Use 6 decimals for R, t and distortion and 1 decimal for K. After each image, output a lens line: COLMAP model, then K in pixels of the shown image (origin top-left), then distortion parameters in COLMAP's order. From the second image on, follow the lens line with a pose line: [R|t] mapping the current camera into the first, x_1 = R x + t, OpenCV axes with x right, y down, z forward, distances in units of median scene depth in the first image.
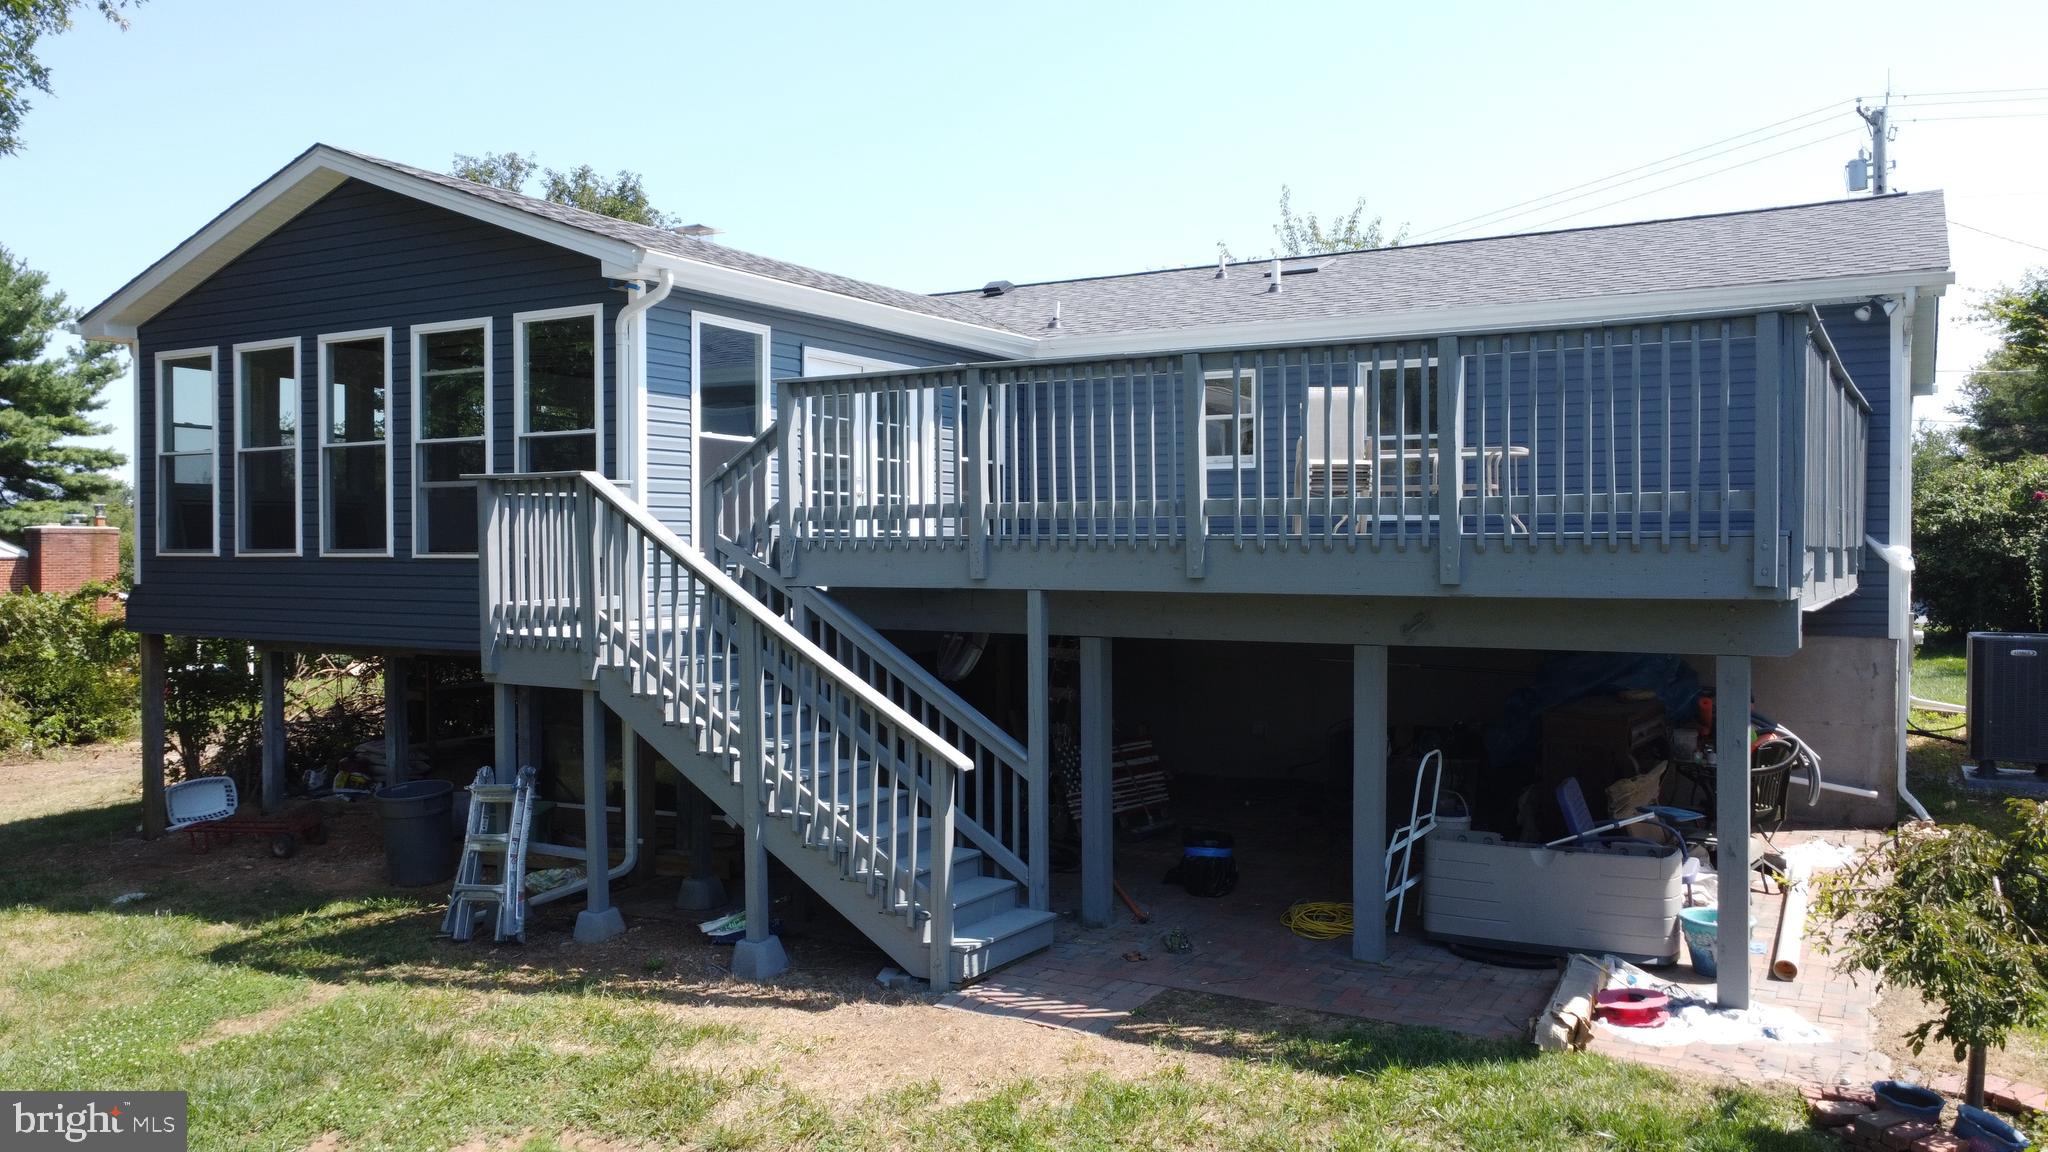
lens RADIAL K [[1536.8, 0, 1018.6], [0, 1536.8, 568.6], [0, 0, 1]] dist [0.010124, 0.000677]
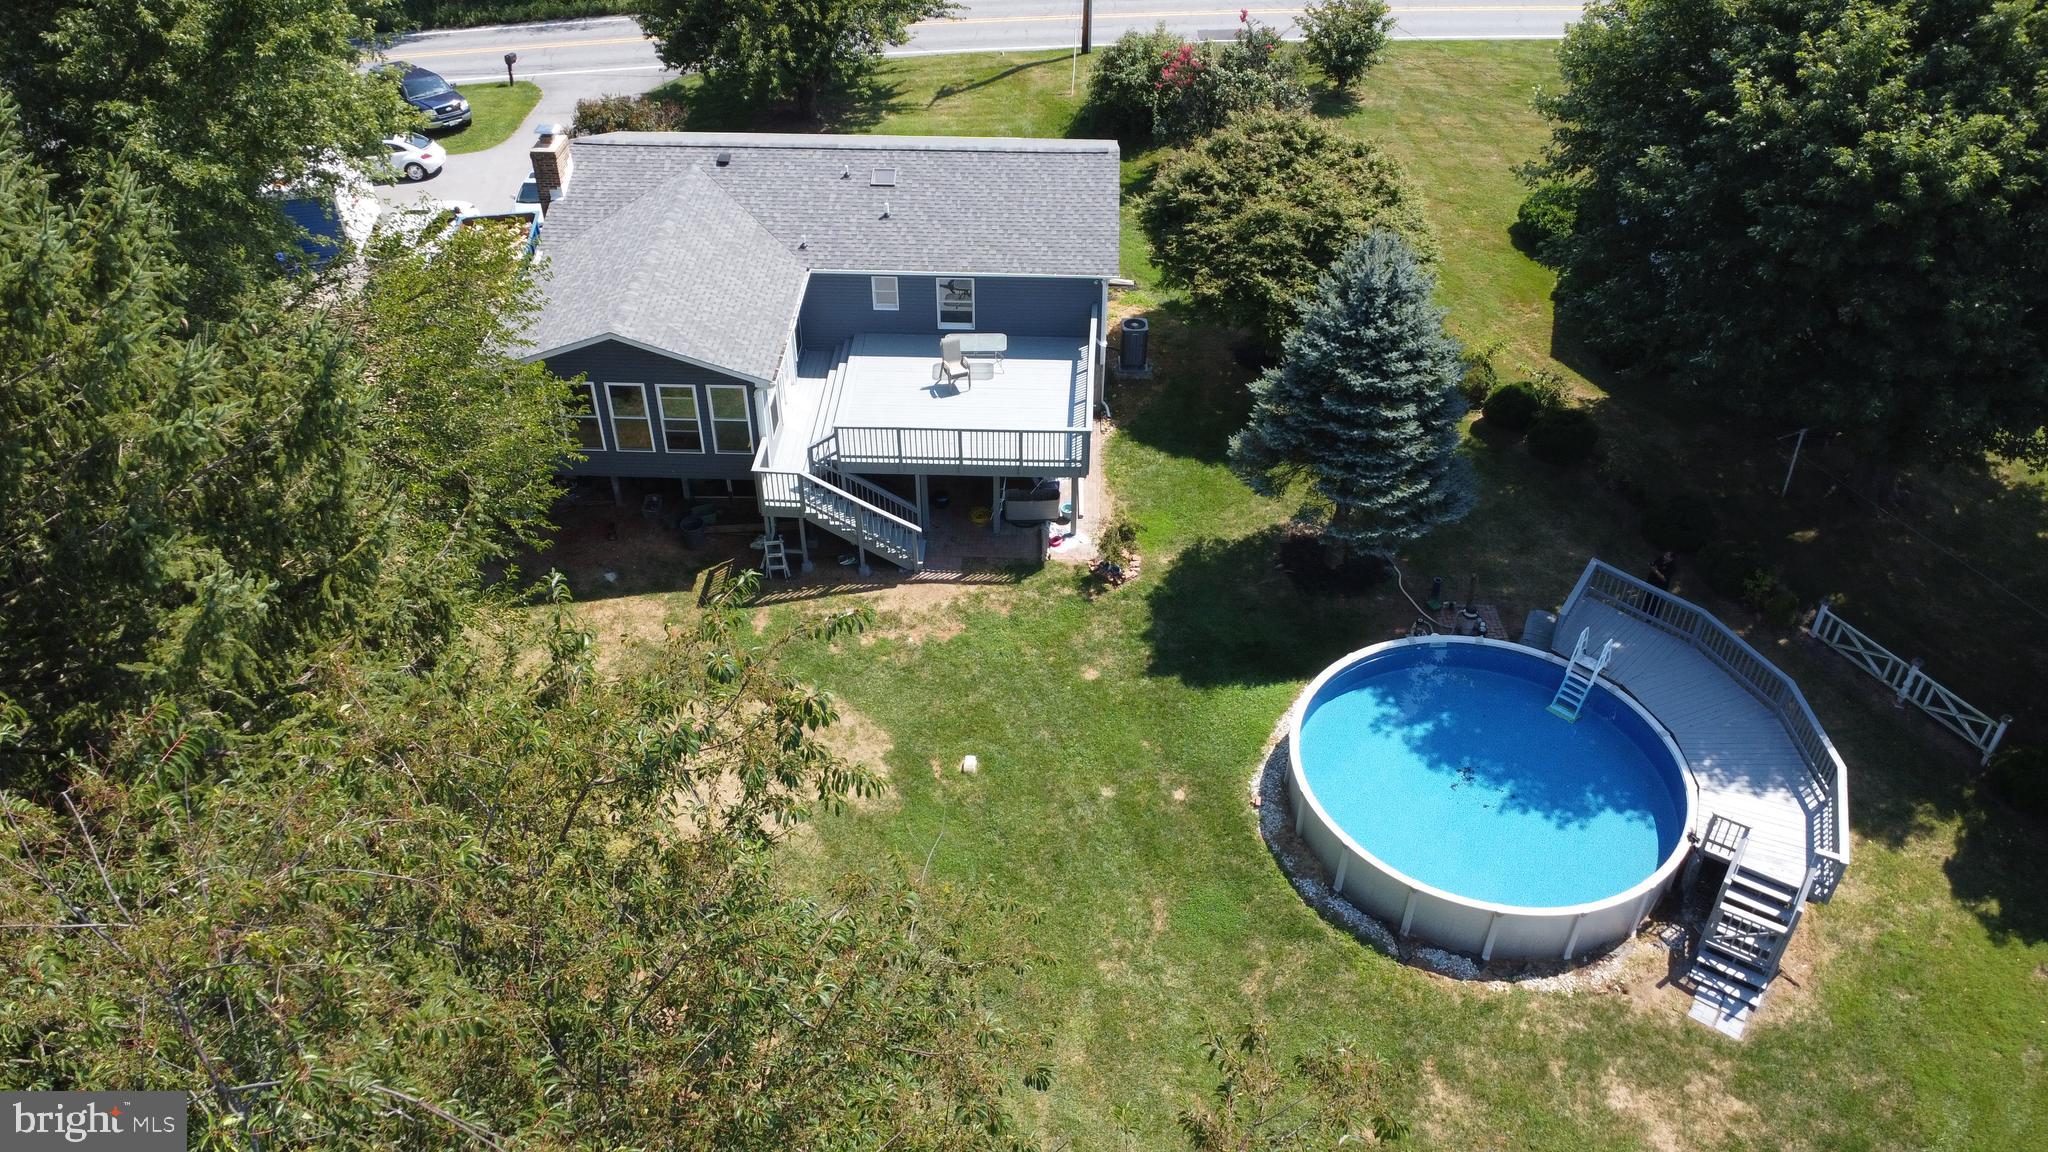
lens RADIAL K [[1536.8, 0, 1018.6], [0, 1536.8, 568.6], [0, 0, 1]] dist [0.010124, 0.000677]
pose [[0.885661, -0.280812, 0.369796, -1.207600], [0.005159, 0.802305, 0.596892, -2.014195], [-0.464304, -0.526736, 0.712019, -1.939725]]
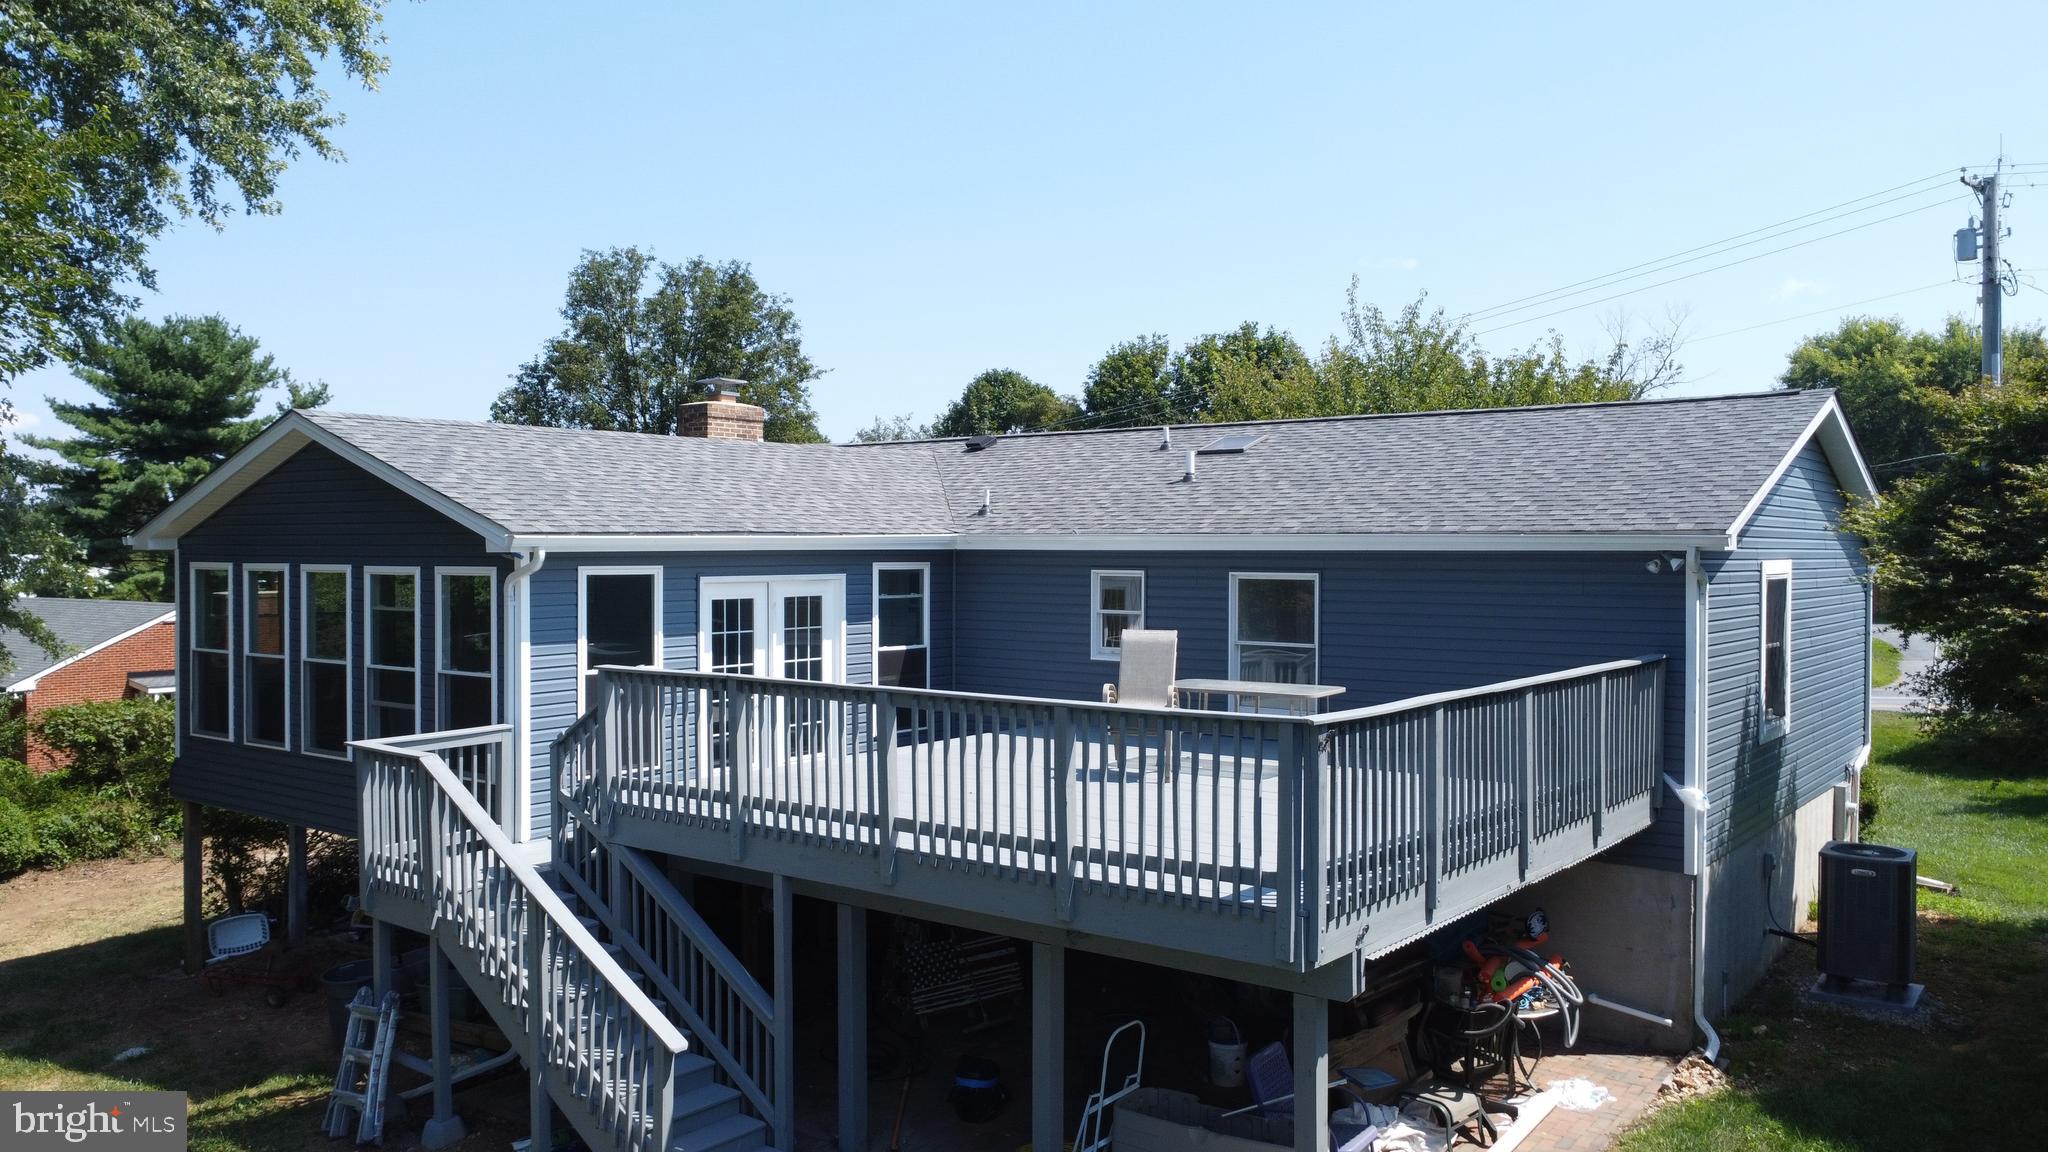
lens RADIAL K [[1536.8, 0, 1018.6], [0, 1536.8, 568.6], [0, 0, 1]] dist [0.010124, 0.000677]
pose [[0.991566, 0.004020, -0.129538, 0.315961], [-0.003605, 0.999988, 0.003438, -0.205727], [0.129551, -0.002942, 0.991568, -0.117441]]
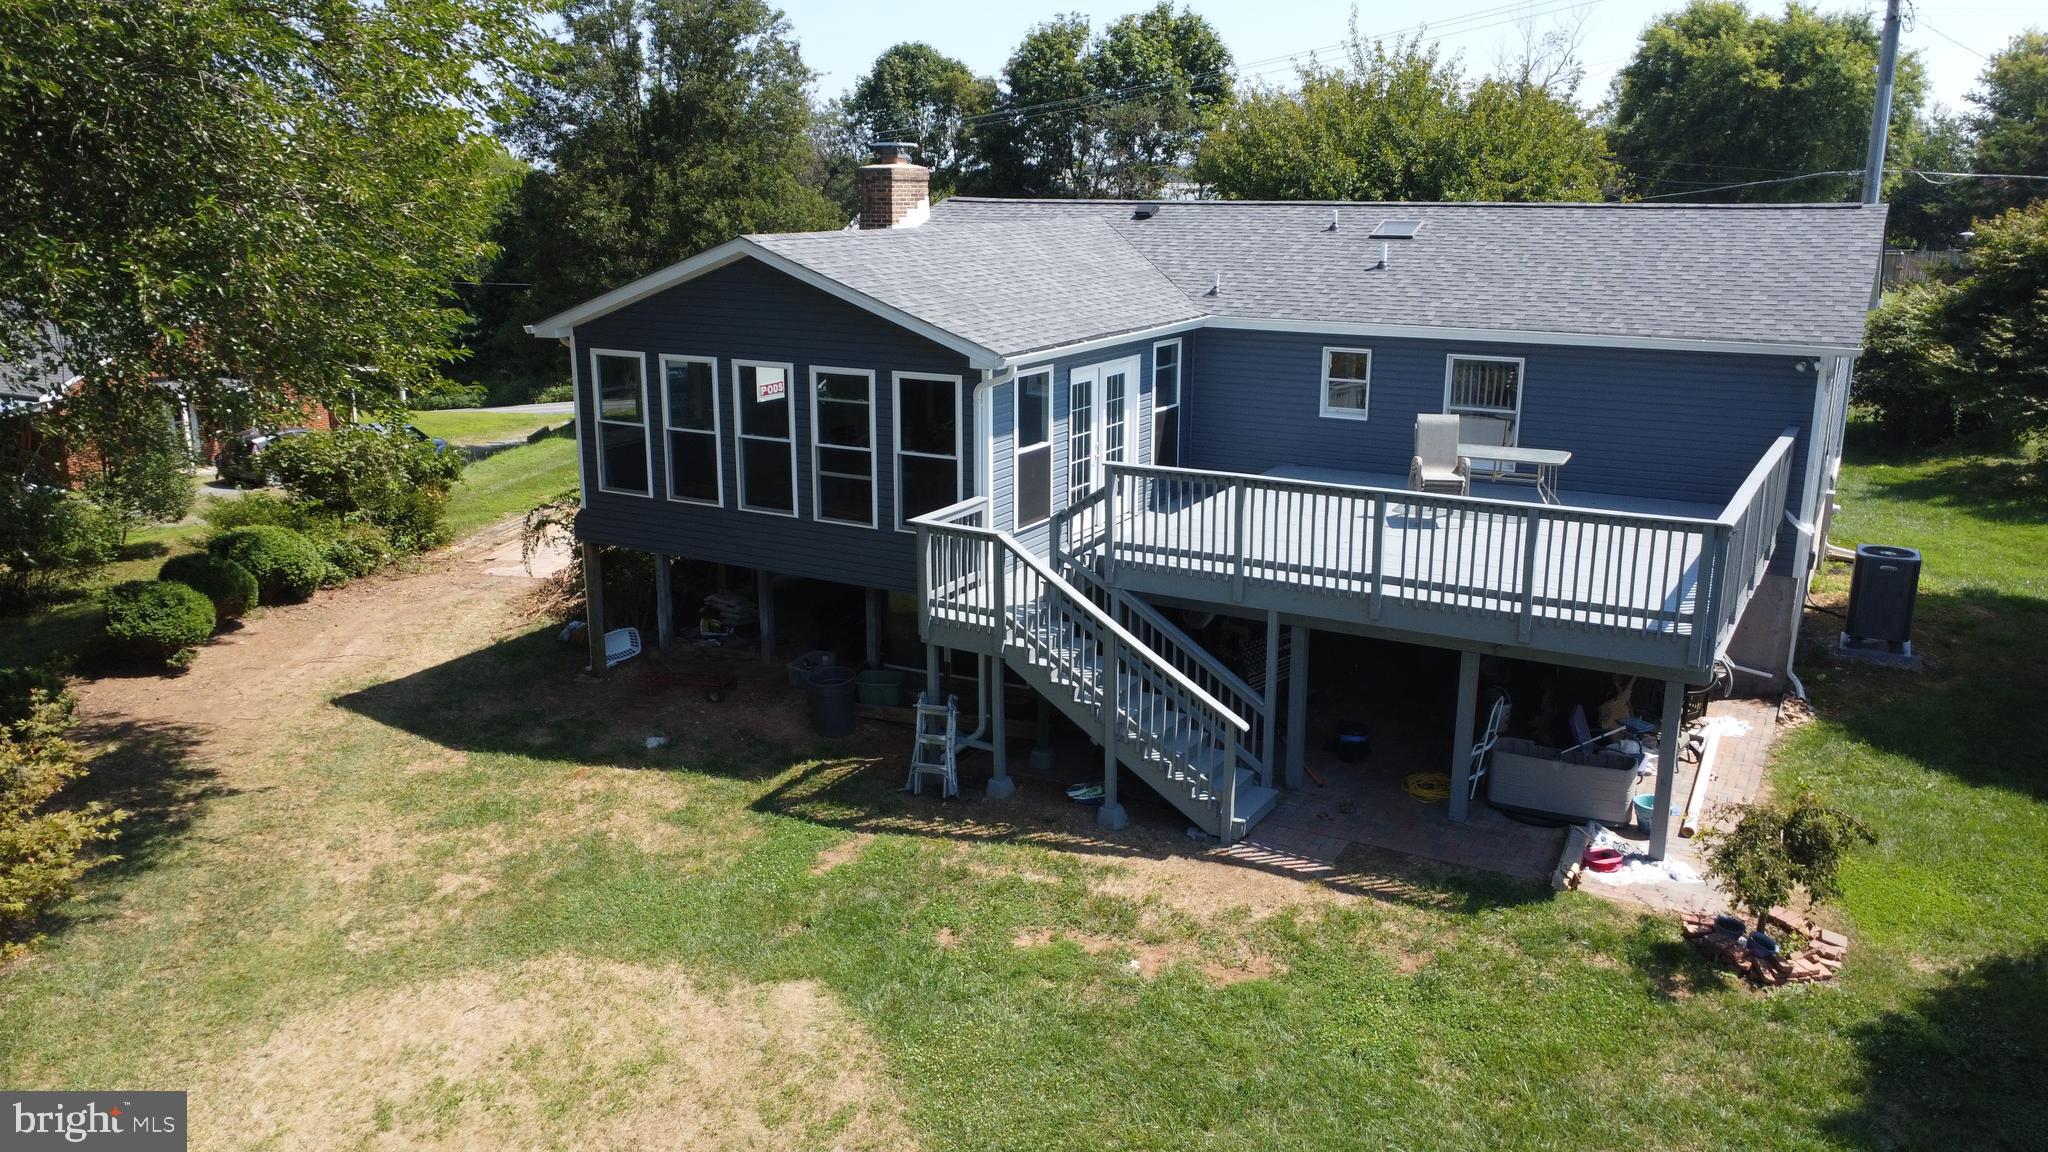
lens RADIAL K [[1531.1, 0, 1019.1], [0, 1531.1, 575.1], [0, 0, 1]] dist [0.010628, 0.006484]
pose [[0.999979, 0.001484, 0.006305, -0.260707], [-0.002931, 0.971732, 0.236070, -0.392605], [-0.005776, -0.236084, 0.971716, -0.586352]]
